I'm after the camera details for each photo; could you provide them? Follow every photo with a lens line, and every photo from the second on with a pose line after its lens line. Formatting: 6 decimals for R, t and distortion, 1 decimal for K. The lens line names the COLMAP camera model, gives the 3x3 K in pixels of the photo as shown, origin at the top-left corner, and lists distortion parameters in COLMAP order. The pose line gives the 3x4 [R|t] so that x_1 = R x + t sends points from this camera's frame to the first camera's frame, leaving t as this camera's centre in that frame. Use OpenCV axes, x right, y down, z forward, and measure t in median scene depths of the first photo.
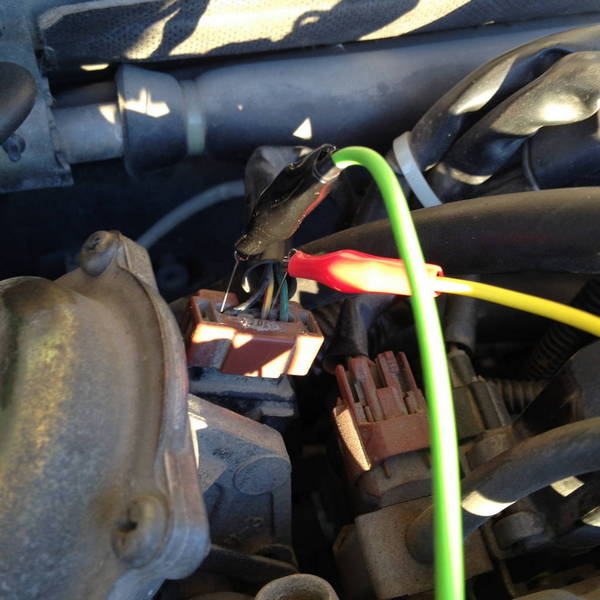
lens RADIAL K [[745.4, 0, 300.1], [0, 745.4, 299.9], [0, 0, 1]] dist [-0.033621, 0.000000]
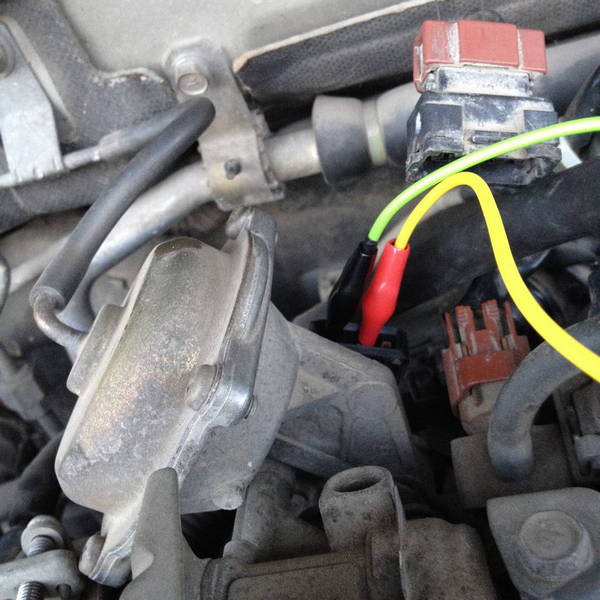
lens RADIAL K [[745.4, 0, 299.8], [0, 745.4, 300.2], [0, 0, 1]] dist [-0.033621, 0.000000]
pose [[0.901760, -0.039974, -0.430386, 0.365527], [0.007331, 0.996986, -0.077239, 0.165750], [0.432176, 0.066496, 0.899334, -0.129597]]
